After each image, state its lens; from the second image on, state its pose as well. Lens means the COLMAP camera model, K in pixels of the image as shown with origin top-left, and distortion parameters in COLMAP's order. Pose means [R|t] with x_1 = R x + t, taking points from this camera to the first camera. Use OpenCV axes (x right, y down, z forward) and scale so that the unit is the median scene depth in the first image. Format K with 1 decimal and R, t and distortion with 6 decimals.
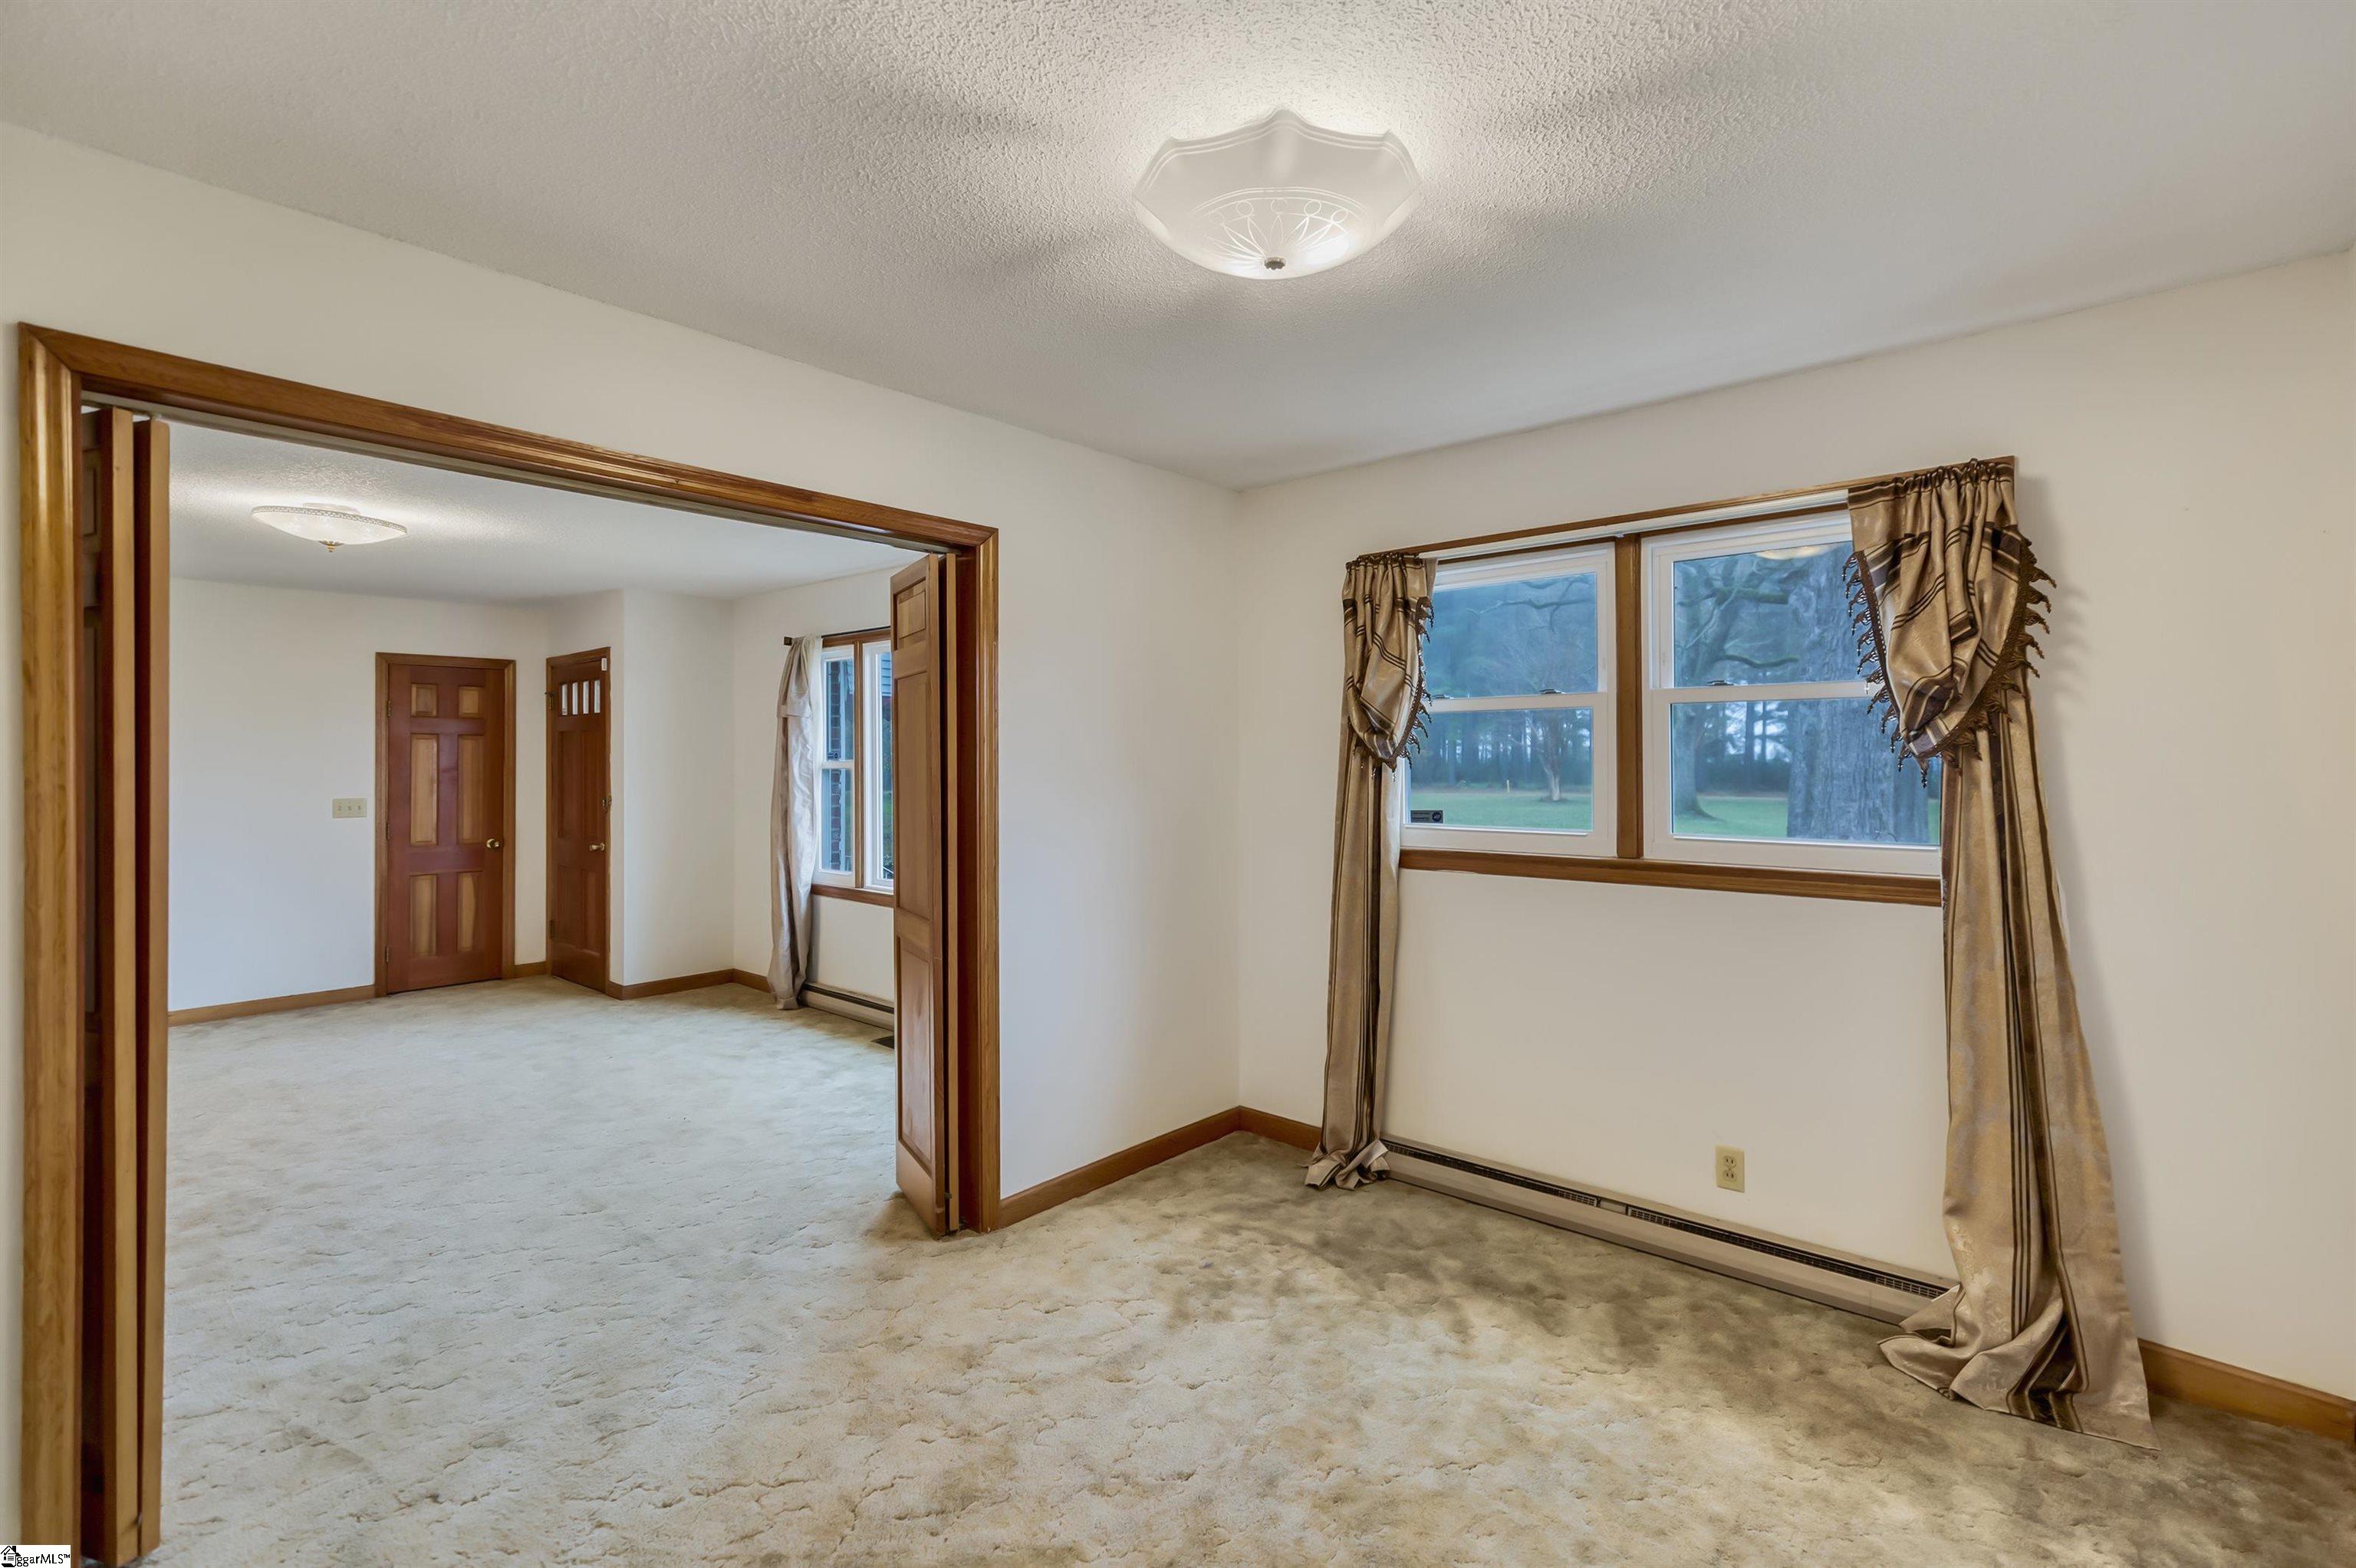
lens RADIAL K [[1083.1, 0, 1177.2], [0, 1083.1, 739.6], [0, 0, 1]] dist [0.002166, 0.000301]
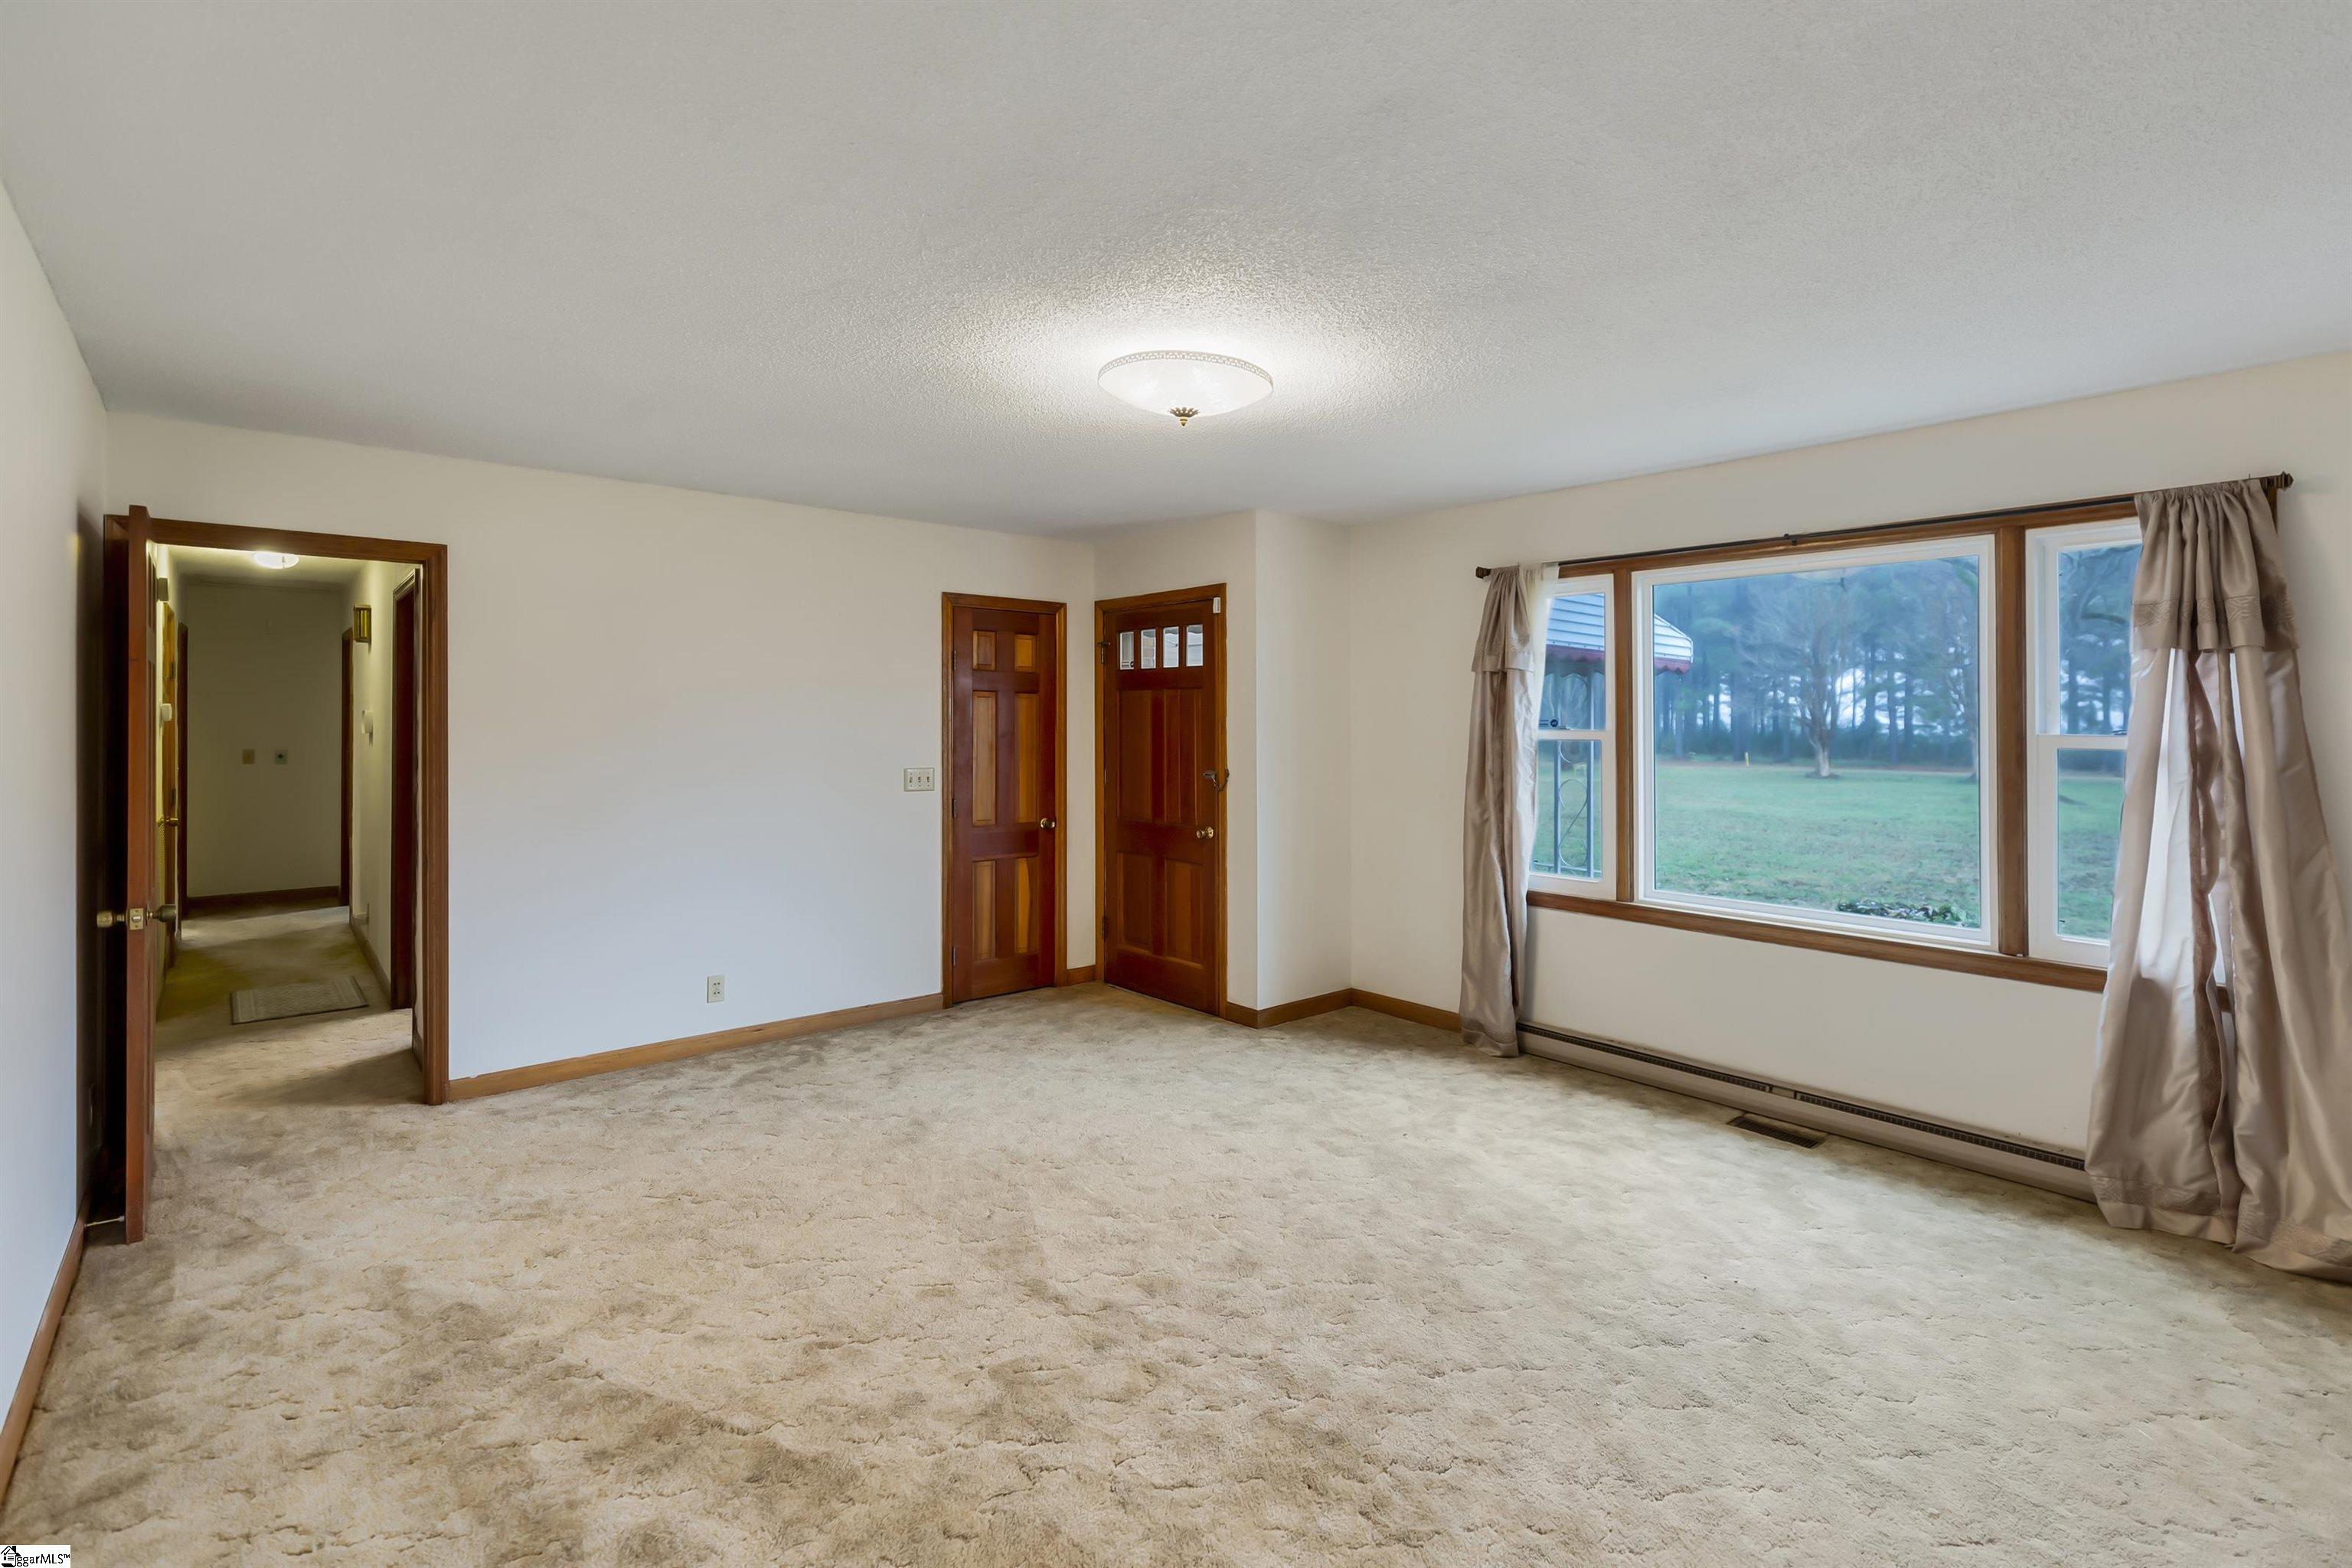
lens RADIAL K [[1089.1, 0, 1175.5], [0, 1089.1, 718.1], [0, 0, 1]] dist [-0.000422, -0.000379]
pose [[0.990902, 0.010288, -0.134188, -0.424583], [-0.008622, 0.999878, 0.012990, 0.003528], [0.134306, -0.011715, 0.990871, 0.187643]]
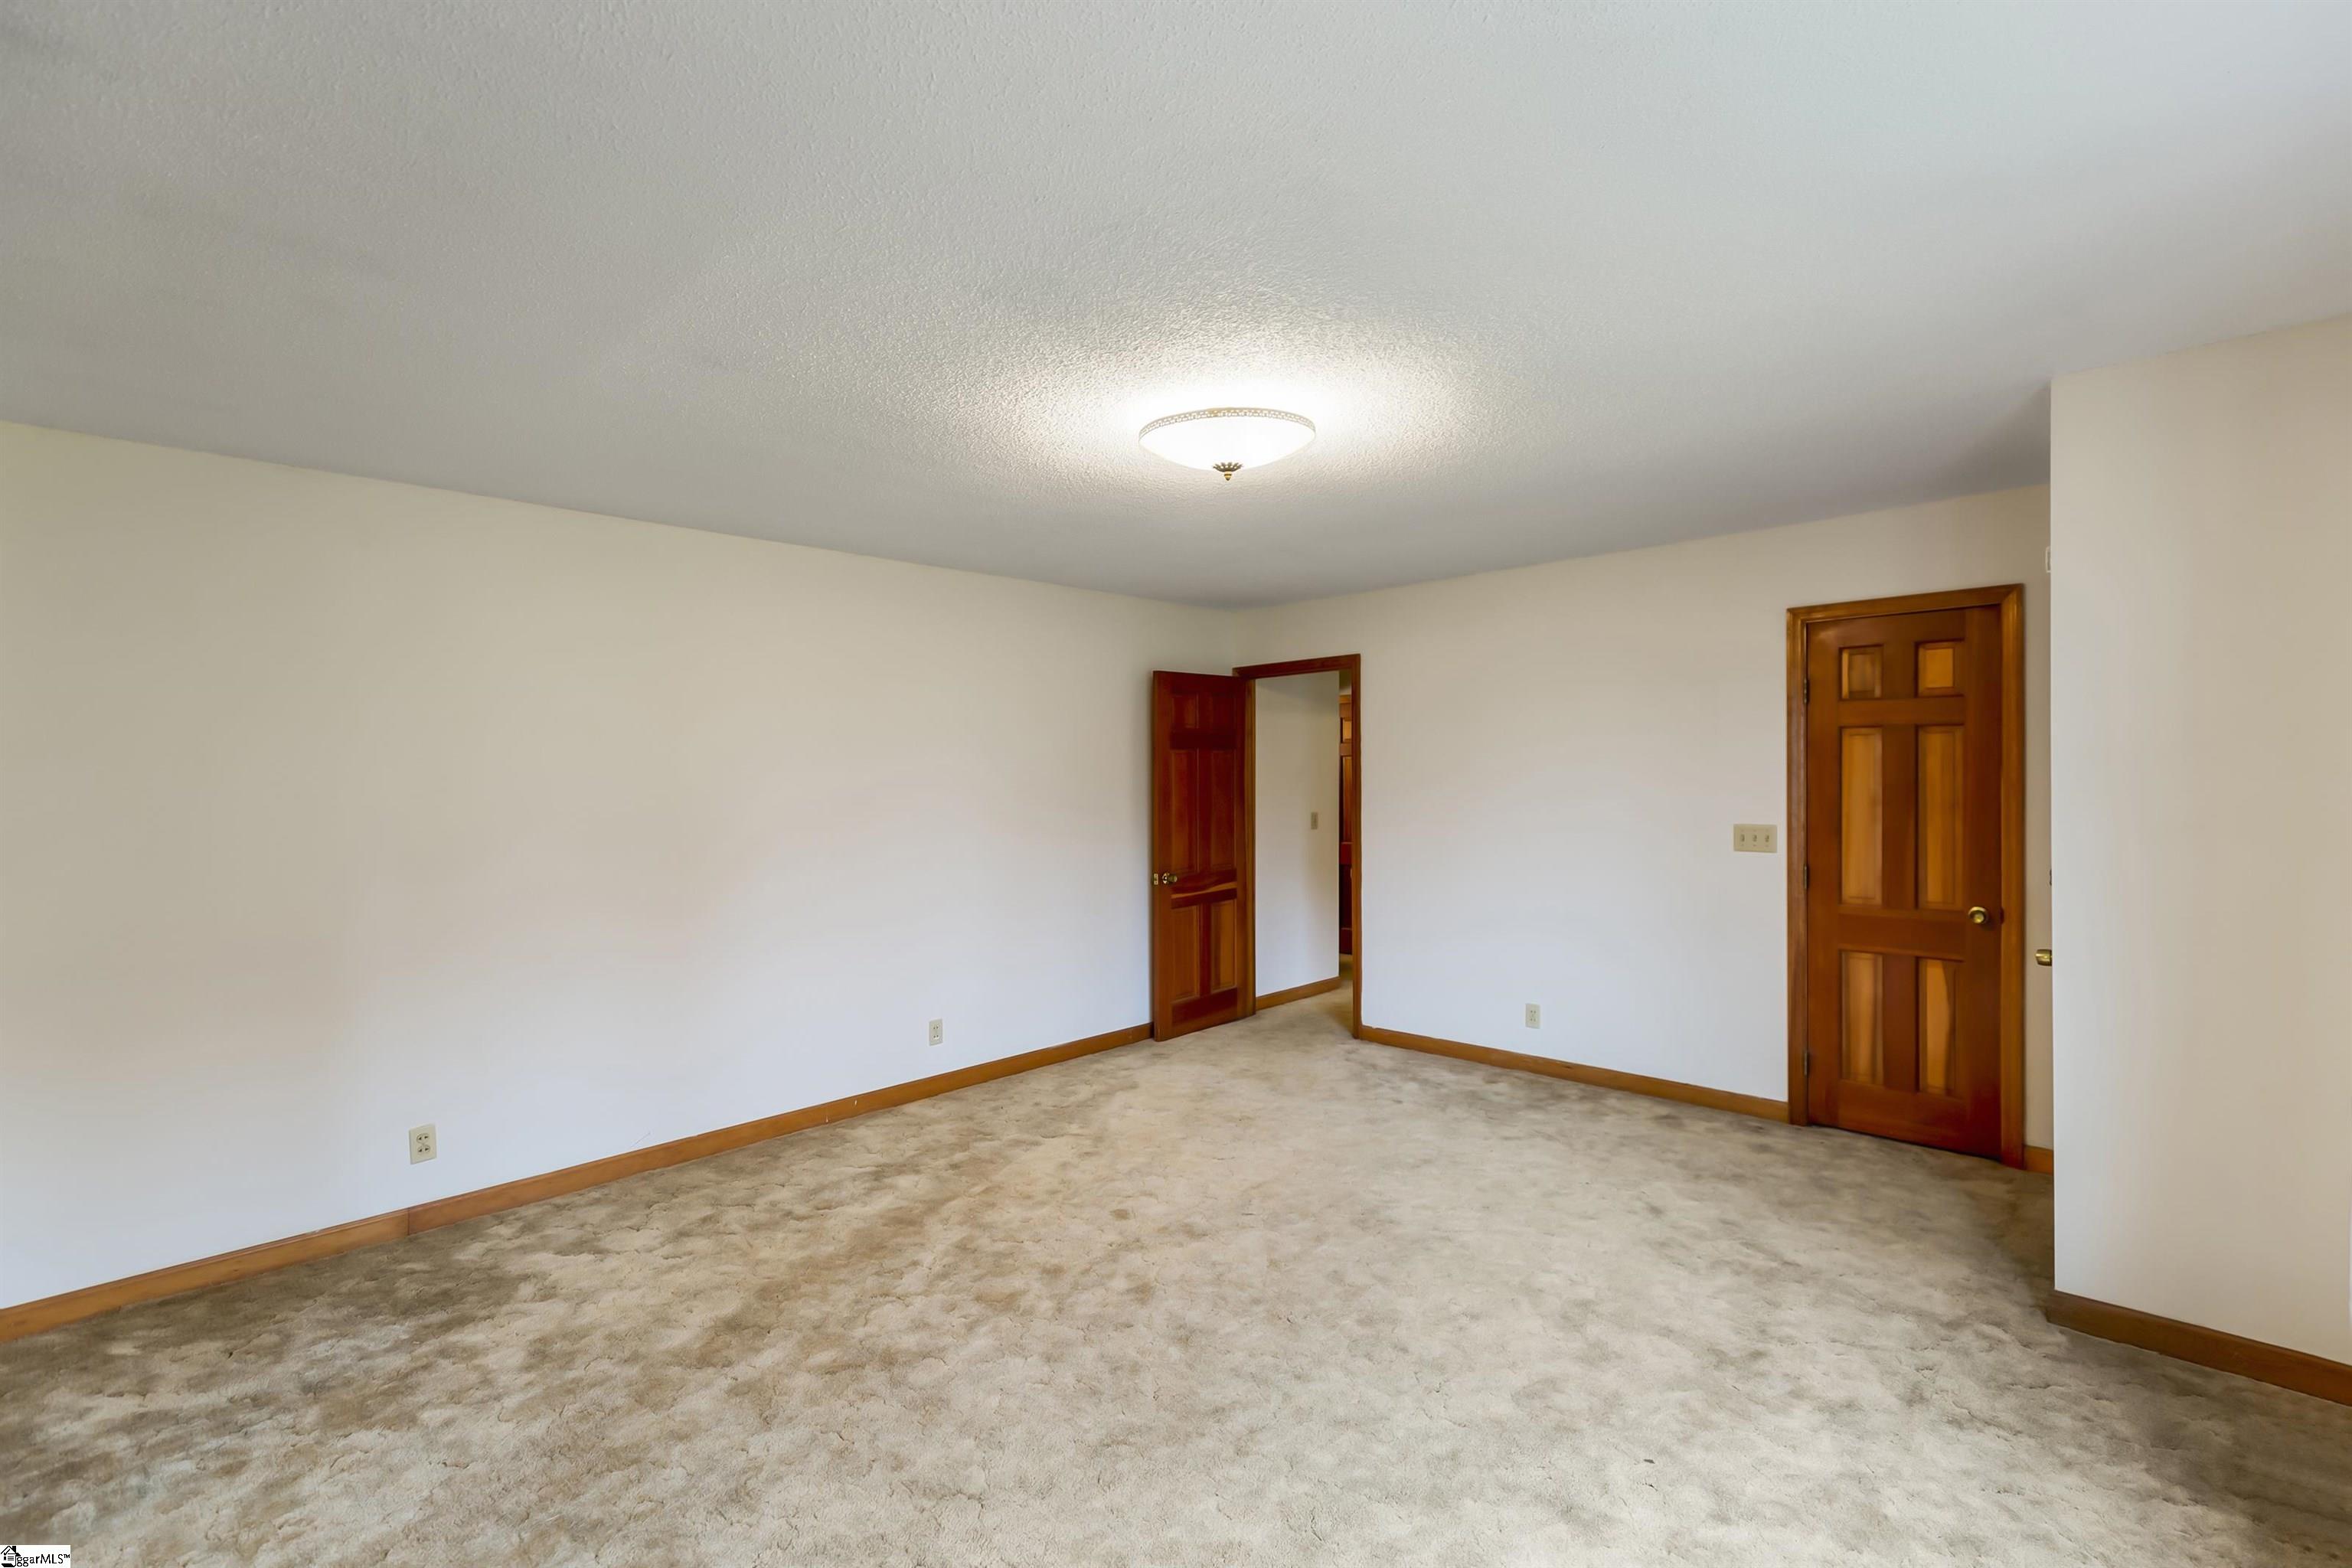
lens RADIAL K [[1056.2, 0, 1177.3], [0, 1056.2, 778.0], [0, 0, 1]] dist [0.001323, -0.001227]
pose [[-0.037561, 0.011827, -0.999224, -0.068760], [0.029360, 0.999511, 0.010726, 0.006007], [0.998863, -0.028935, -0.037890, 0.610242]]
